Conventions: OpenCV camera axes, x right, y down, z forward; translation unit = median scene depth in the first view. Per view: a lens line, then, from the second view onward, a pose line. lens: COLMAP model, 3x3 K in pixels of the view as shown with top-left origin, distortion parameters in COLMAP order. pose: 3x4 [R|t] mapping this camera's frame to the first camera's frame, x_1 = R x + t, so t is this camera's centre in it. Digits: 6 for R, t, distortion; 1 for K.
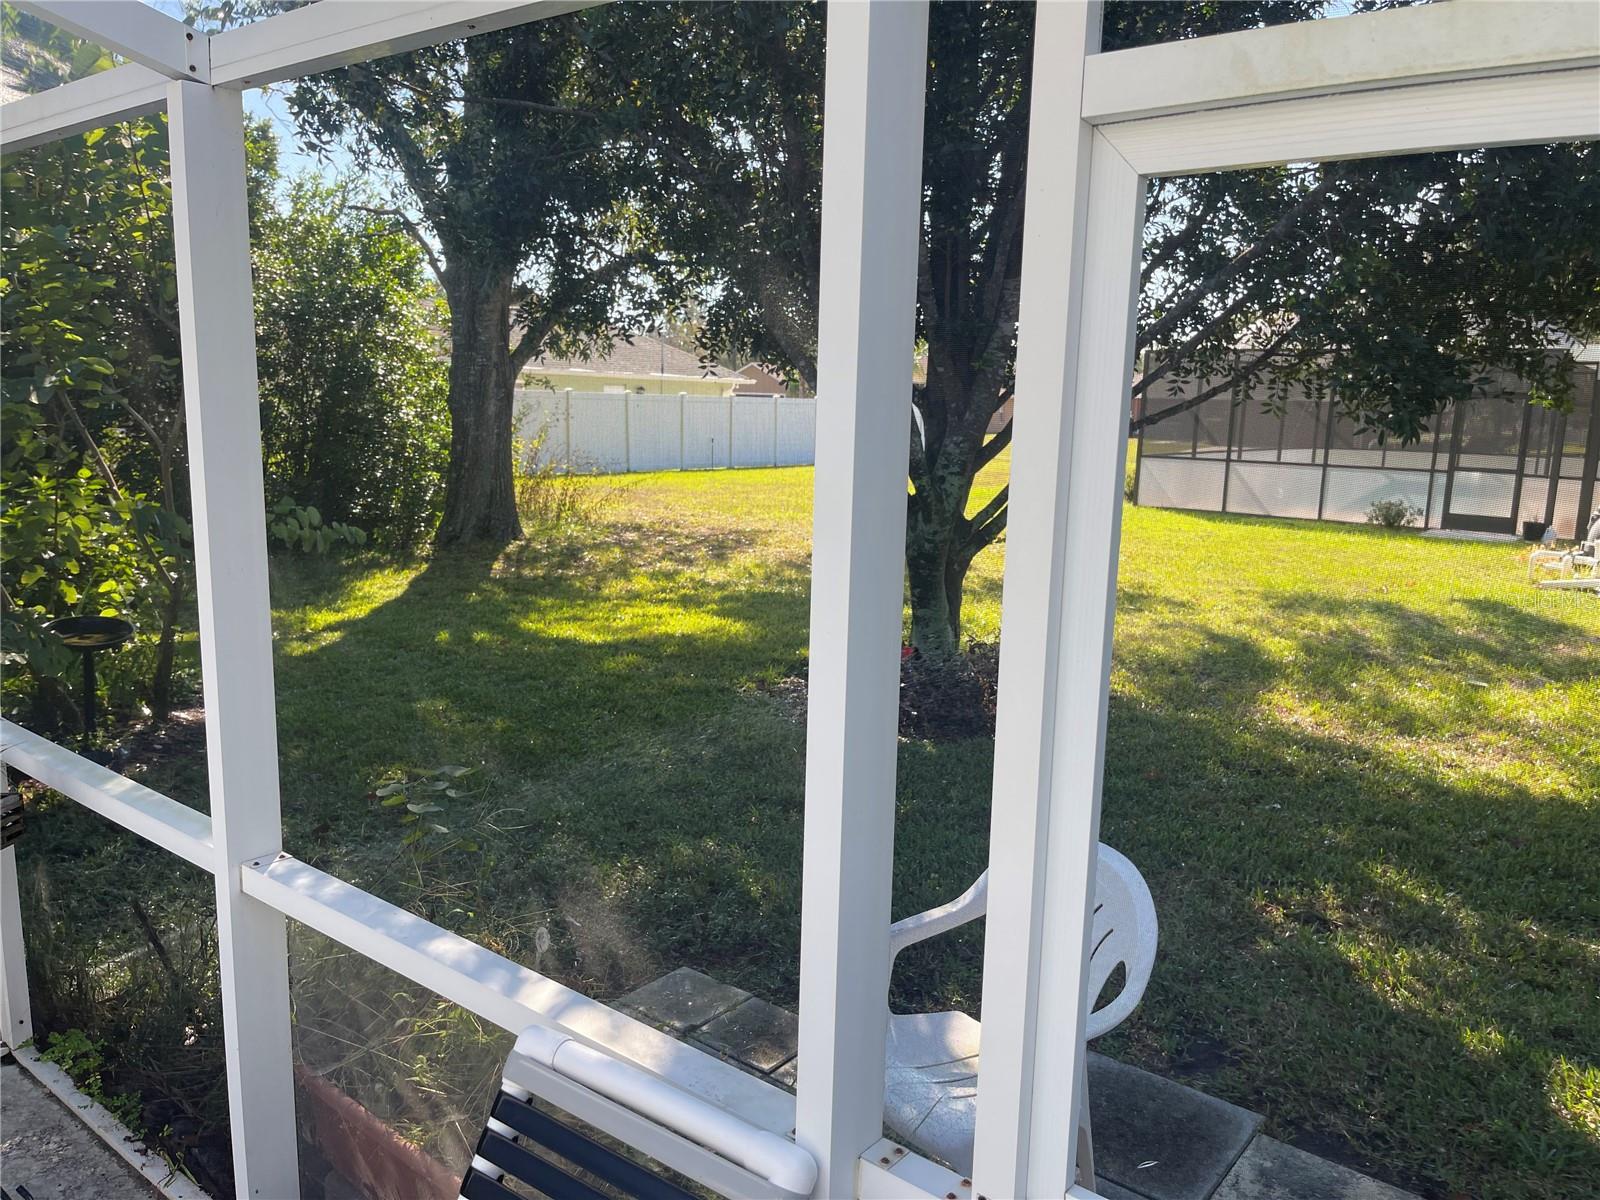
lens RADIAL K [[1187.7, 0, 805.0], [0, 1187.7, 600.9], [0, 0, 1]] dist [0.070685, -0.106808]
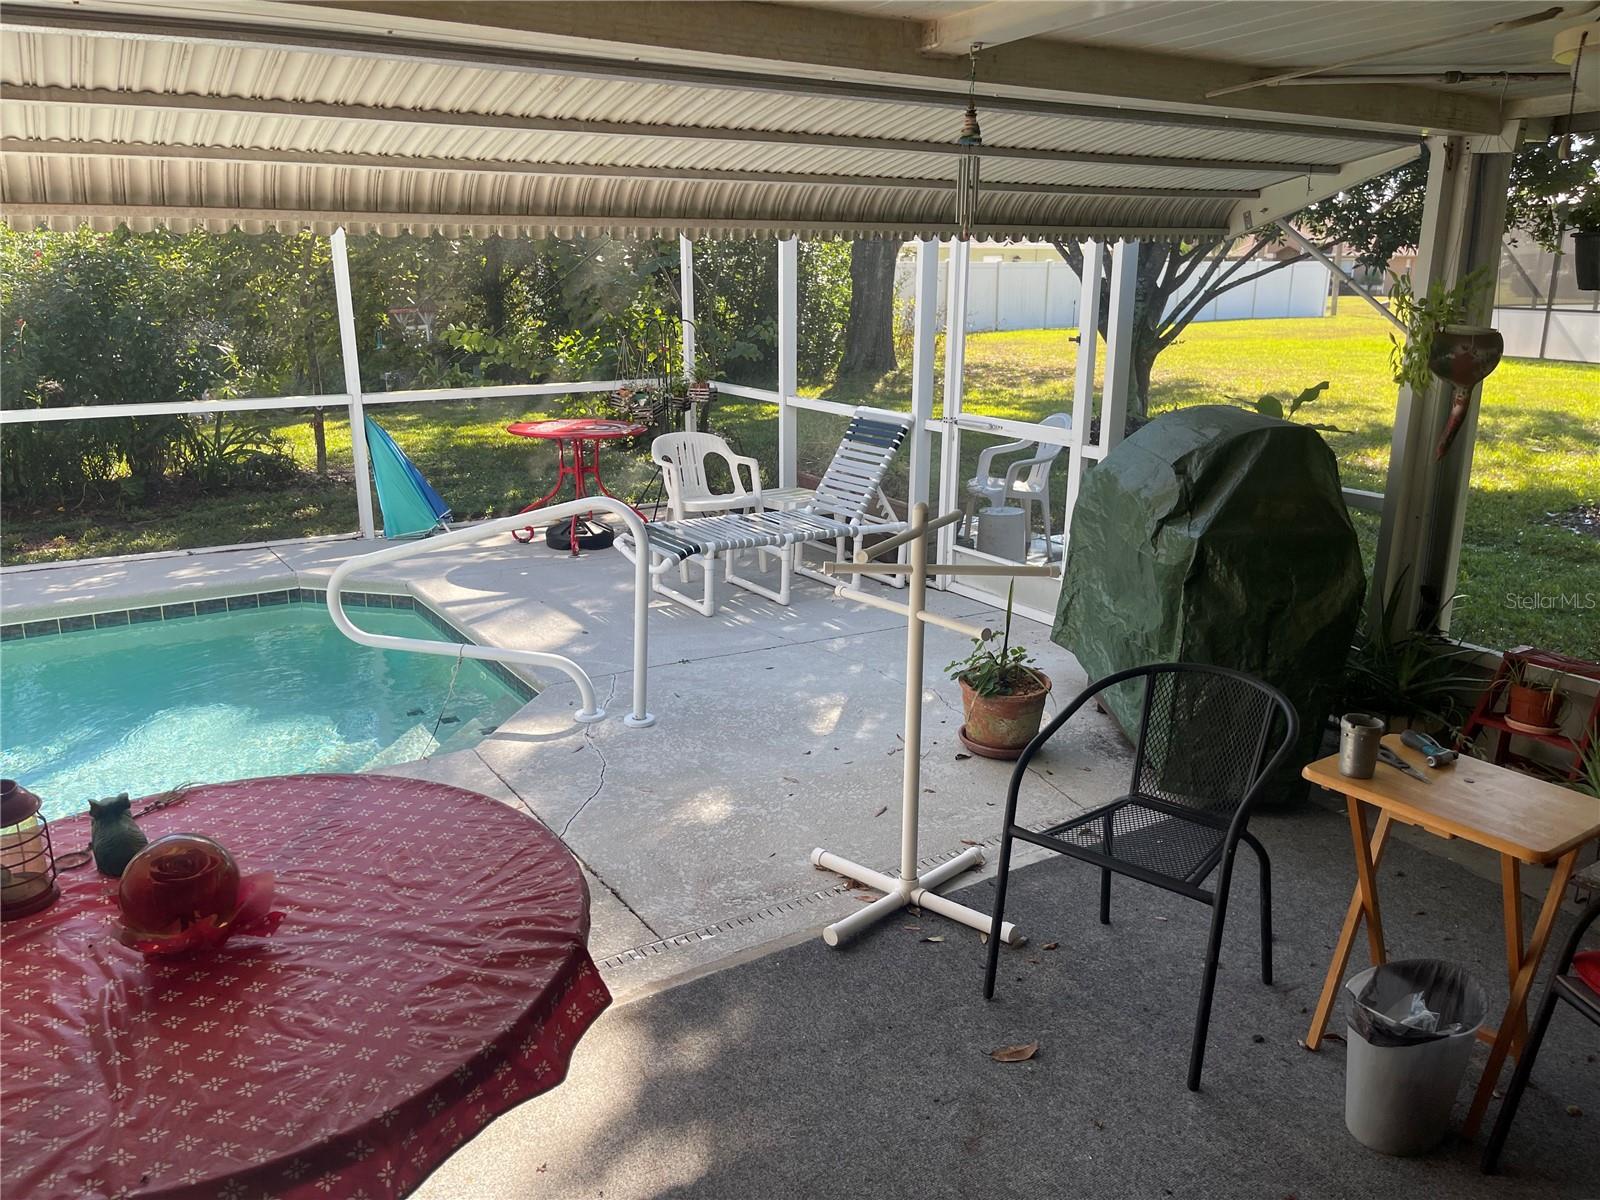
lens RADIAL K [[1187.7, 0, 805.0], [0, 1187.7, 600.9], [0, 0, 1]] dist [0.070685, -0.106808]
pose [[0.948145, 0.061381, -0.311856, 0.123137], [-0.029508, 0.993937, 0.105918, 0.079220], [0.316466, -0.091224, 0.944207, -0.411743]]
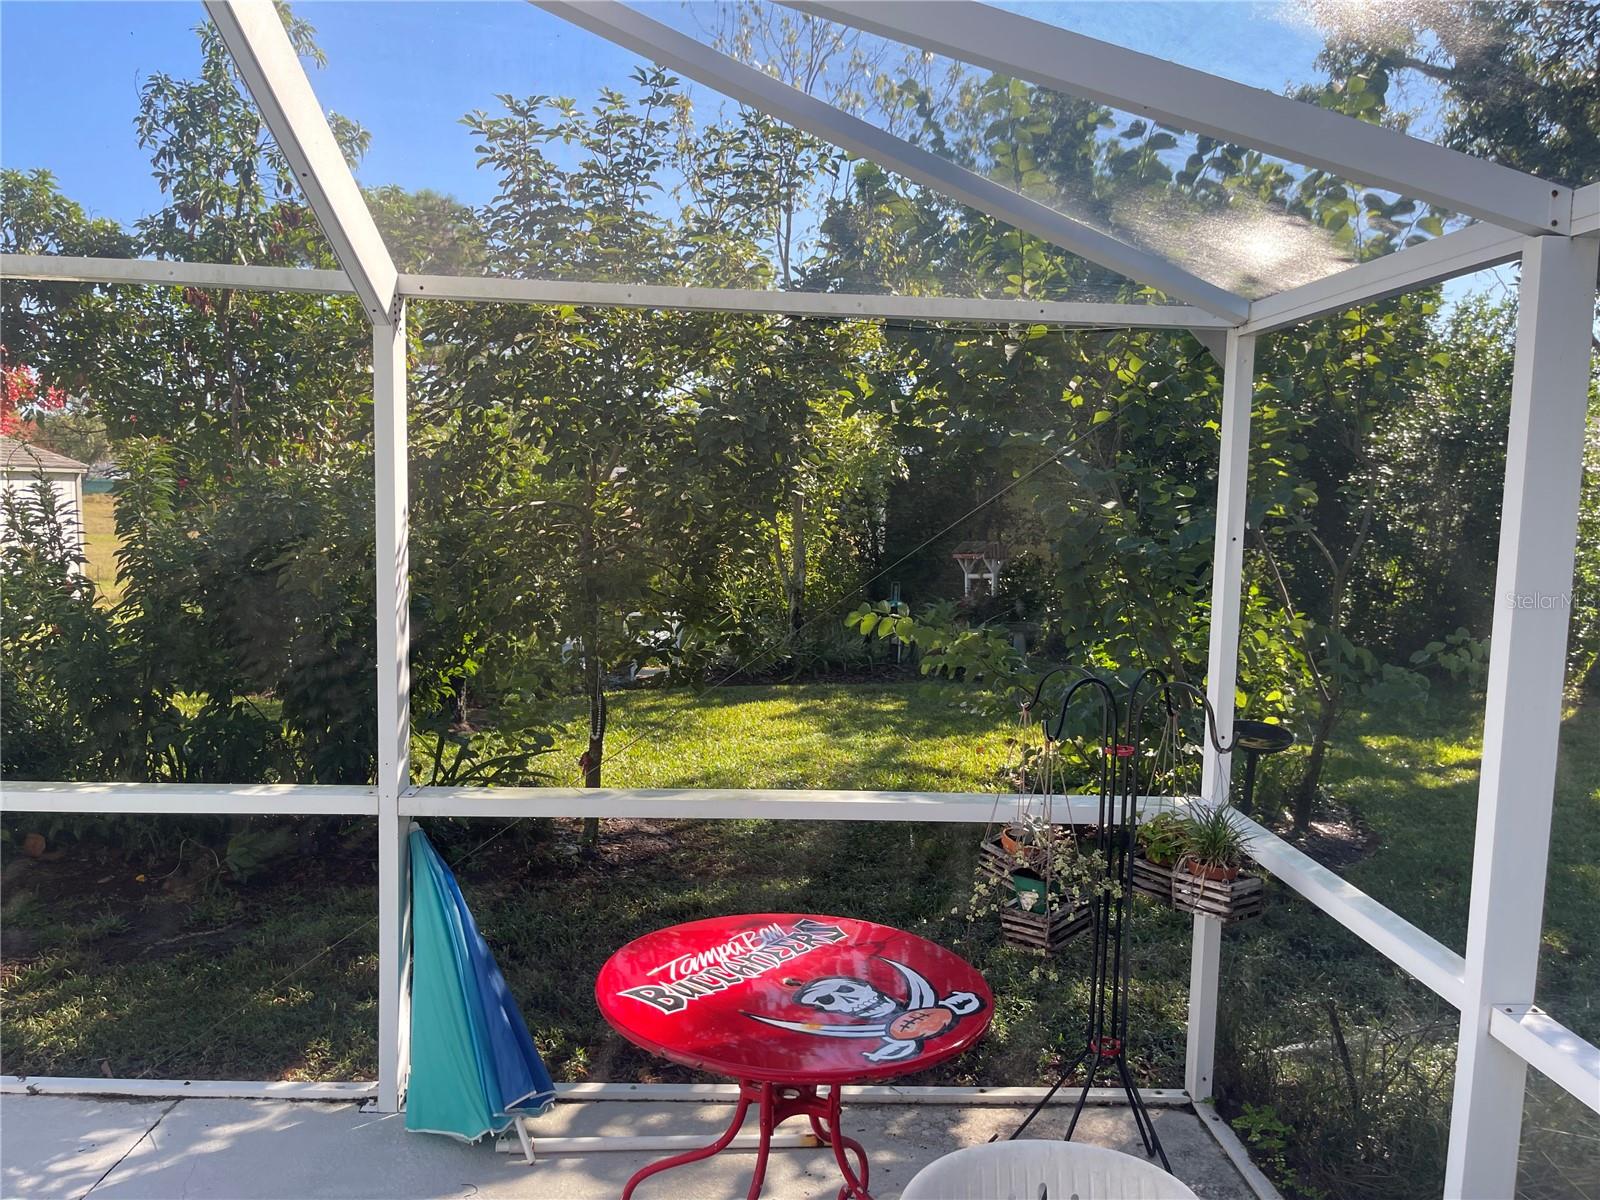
lens RADIAL K [[1187.7, 0, 805.0], [0, 1187.7, 600.9], [0, 0, 1]] dist [0.070685, -0.106808]
pose [[0.652103, 0.059642, -0.755781, -0.021356], [-0.135176, 0.990073, -0.038501, 0.000983], [0.745982, 0.127270, 0.653692, -0.019022]]
